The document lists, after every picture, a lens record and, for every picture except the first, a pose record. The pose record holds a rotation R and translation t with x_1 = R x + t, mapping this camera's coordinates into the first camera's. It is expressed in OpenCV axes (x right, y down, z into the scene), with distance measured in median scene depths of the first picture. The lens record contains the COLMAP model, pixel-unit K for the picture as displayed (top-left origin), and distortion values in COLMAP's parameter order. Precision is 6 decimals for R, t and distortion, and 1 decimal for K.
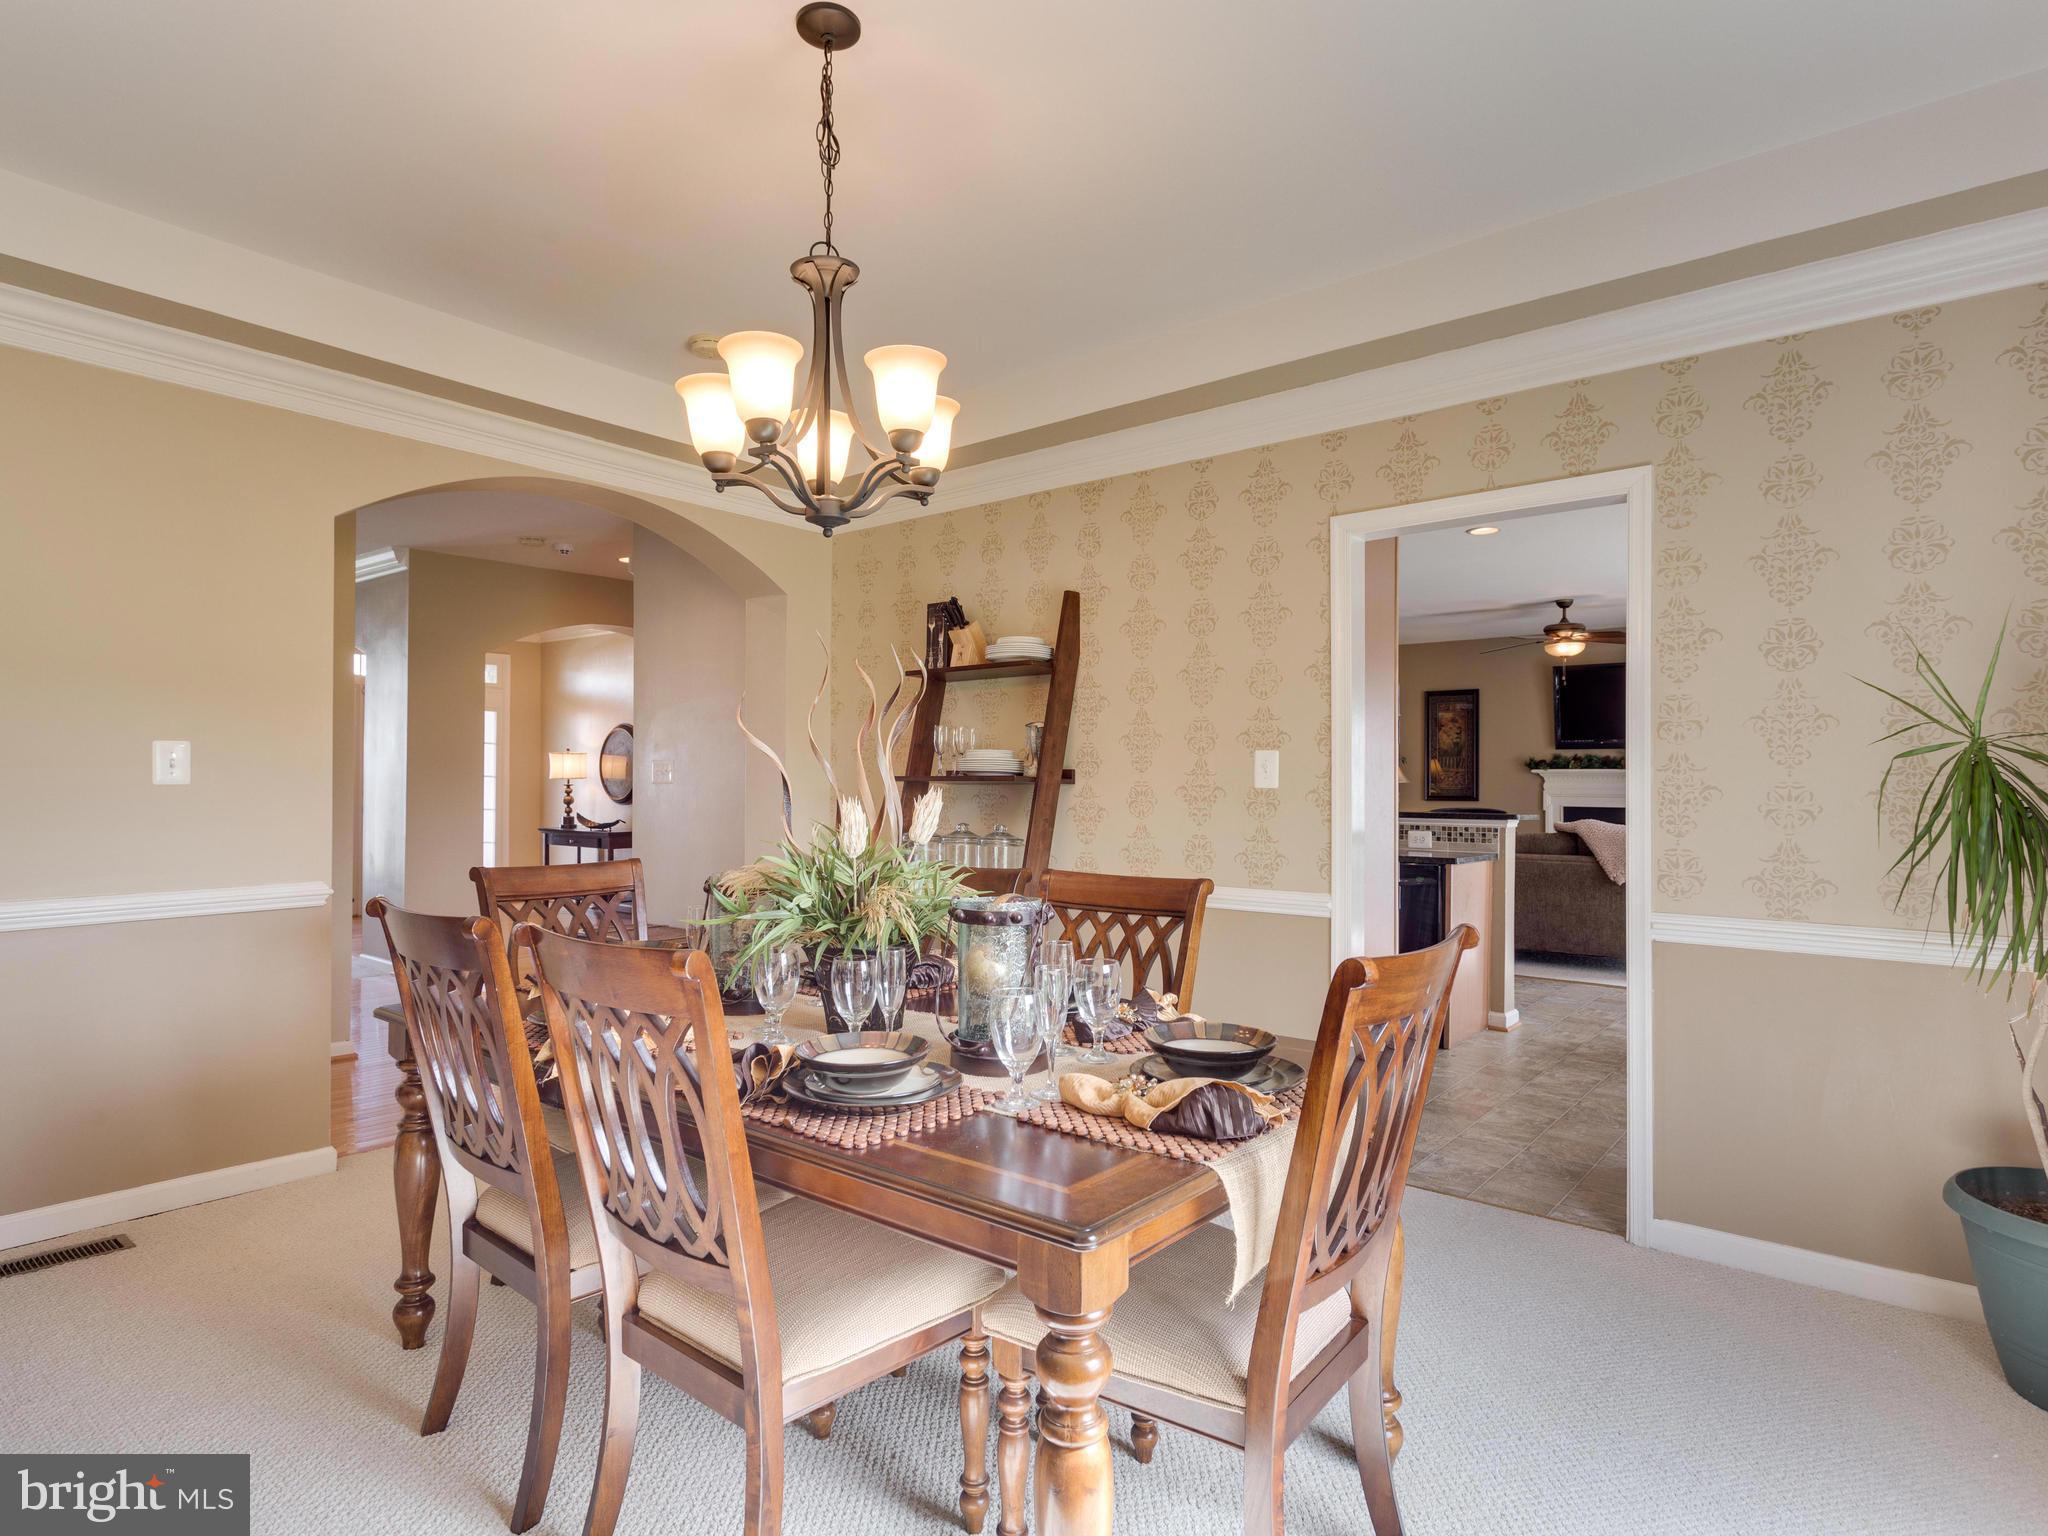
lens RADIAL K [[1120.4, 0, 1024.0], [0, 1120.4, 768.0], [0, 0, 1]] dist [0.000632, 0.000309]
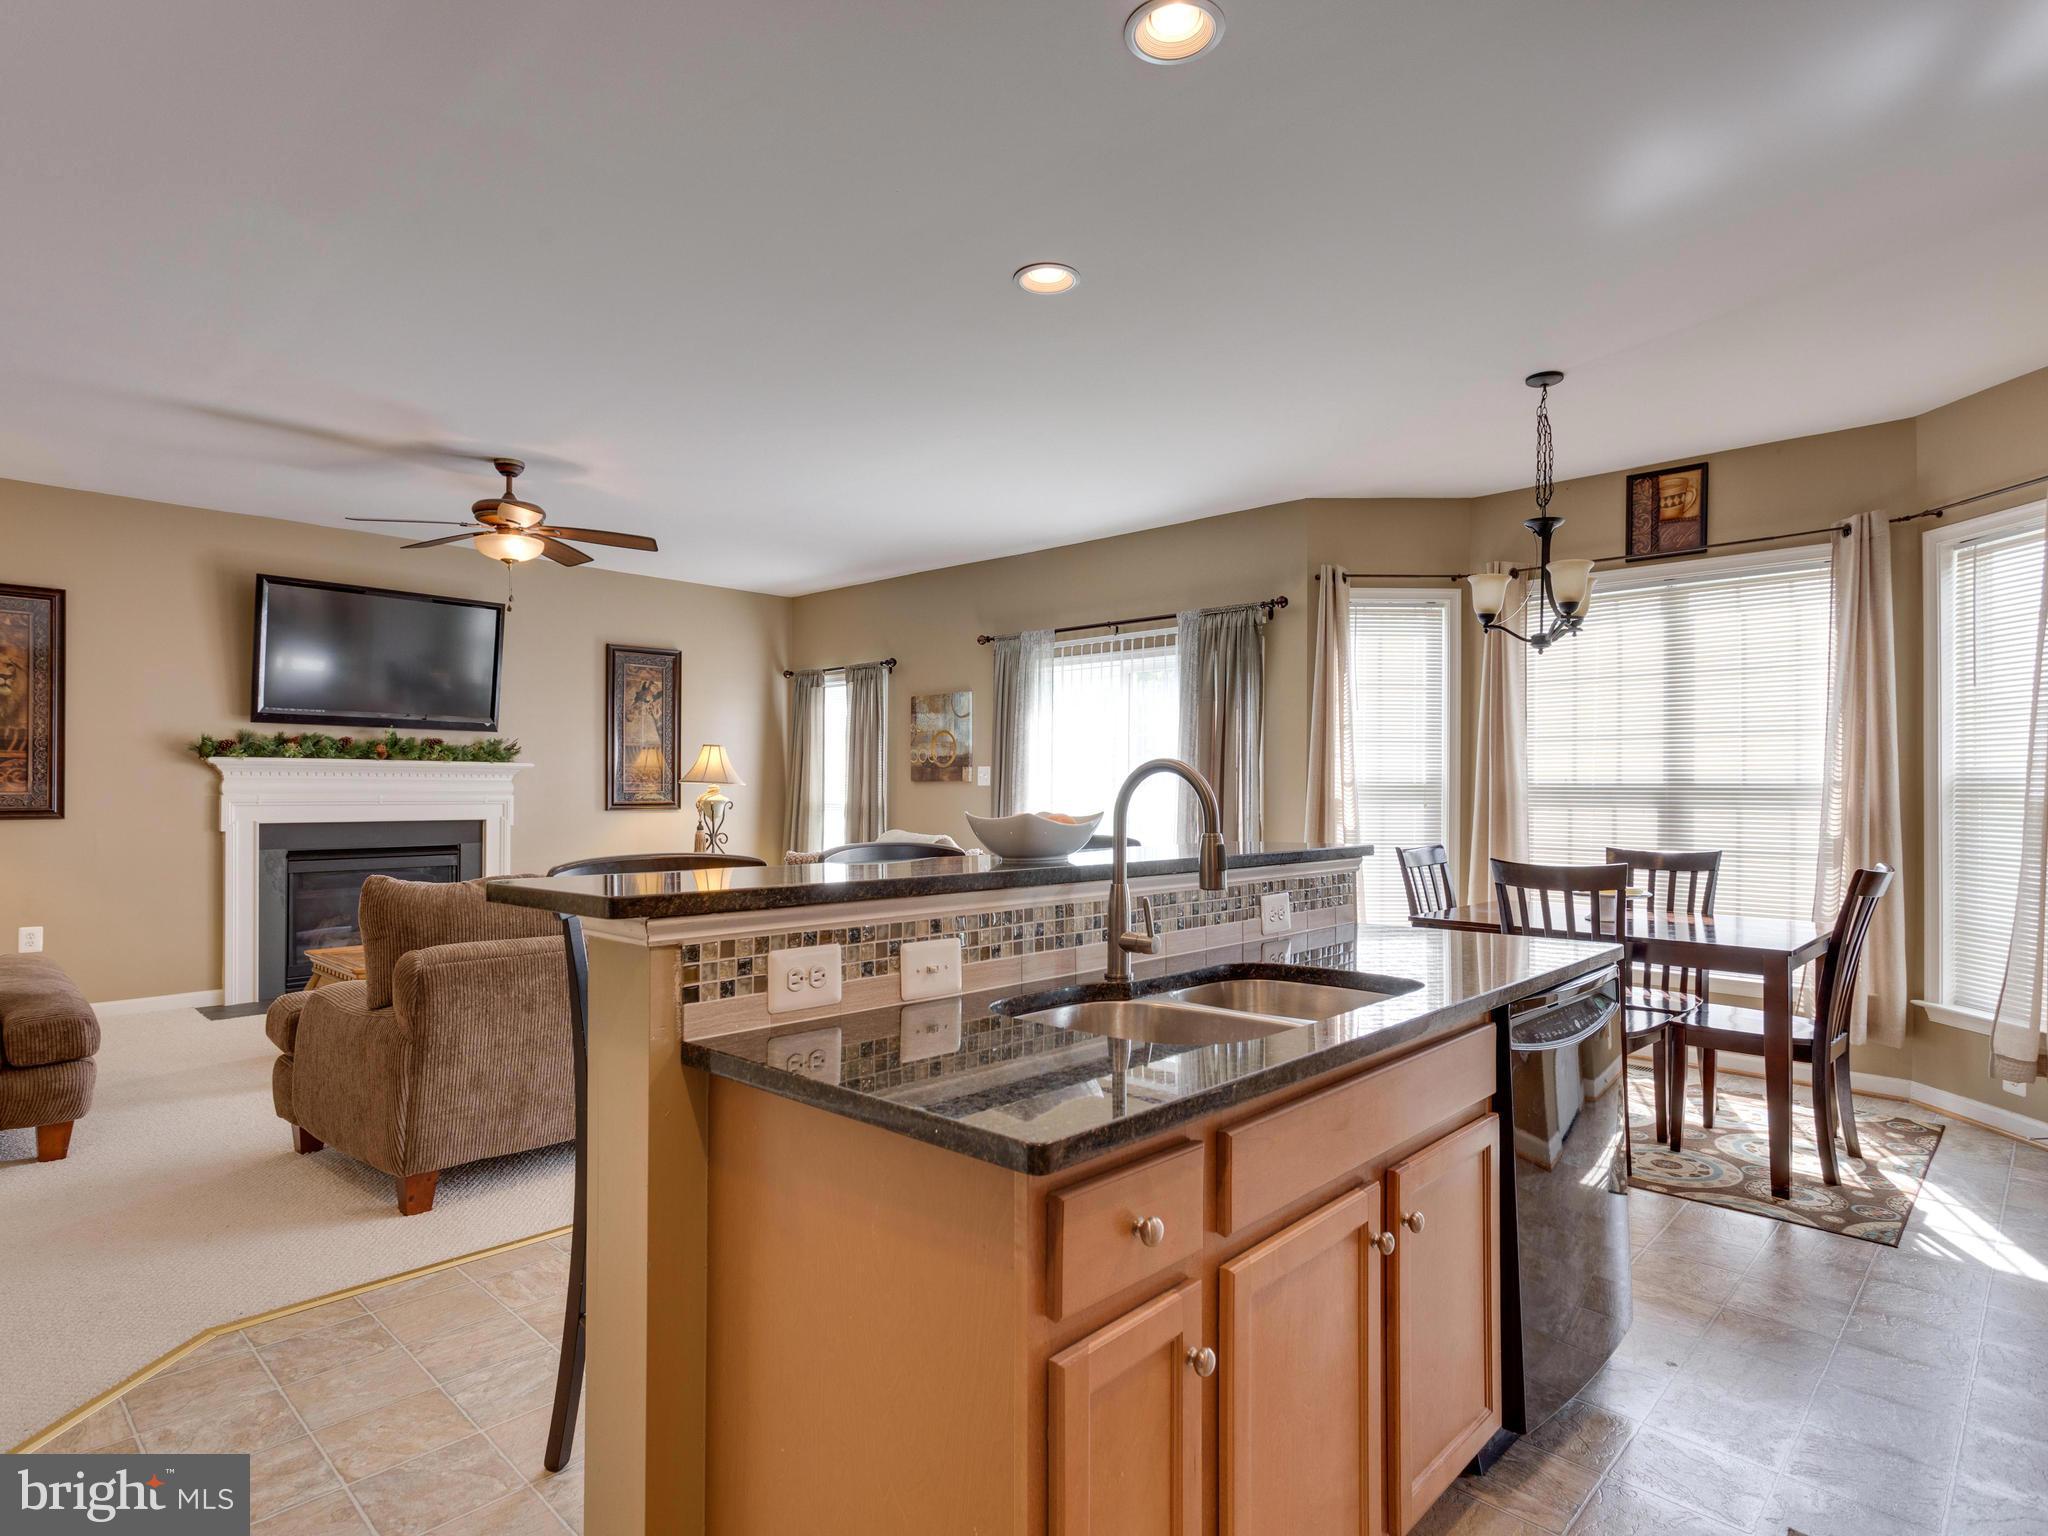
lens RADIAL K [[1120.4, 0, 1024.0], [0, 1120.4, 768.0], [0, 0, 1]] dist [0.000632, 0.000309]
pose [[0.074039, 0.010912, 0.997196, -0.055673], [-0.013352, 0.999861, -0.009950, 0.006953], [-0.997166, -0.012578, 0.074175, 0.611393]]
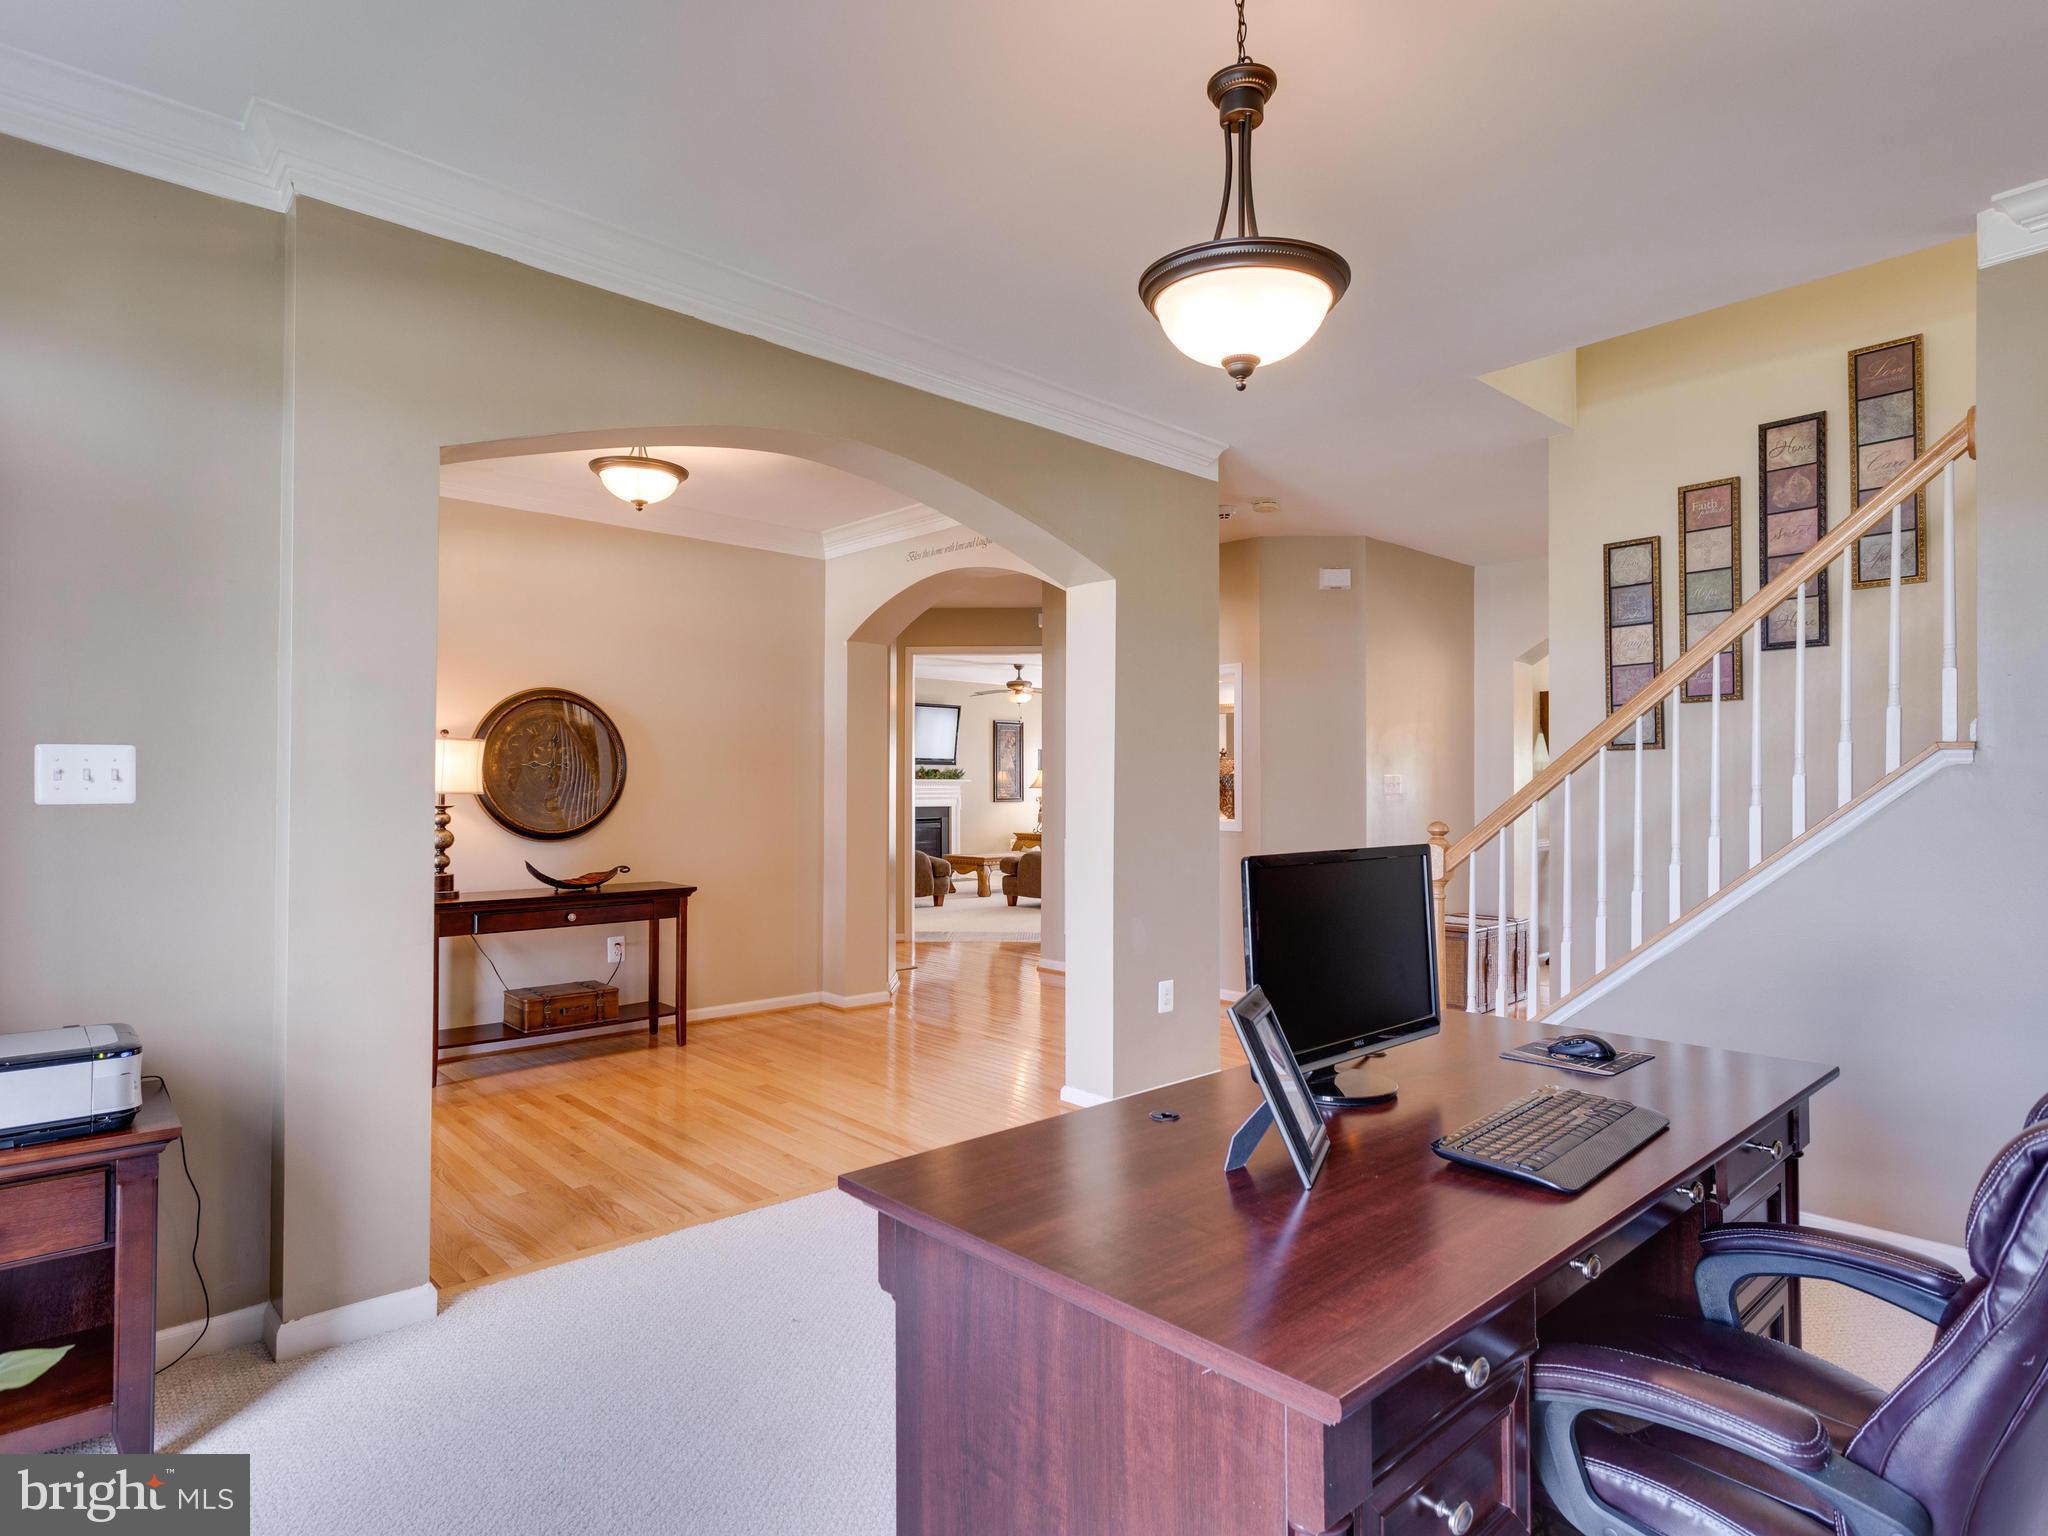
lens RADIAL K [[1120.4, 0, 1024.0], [0, 1120.4, 768.0], [0, 0, 1]] dist [0.000632, 0.000309]
pose [[0.138864, 0.012019, 0.990239, -0.838550], [-0.018921, 0.999776, -0.009481, -0.001695], [-0.990131, -0.017420, 0.139060, 0.693633]]
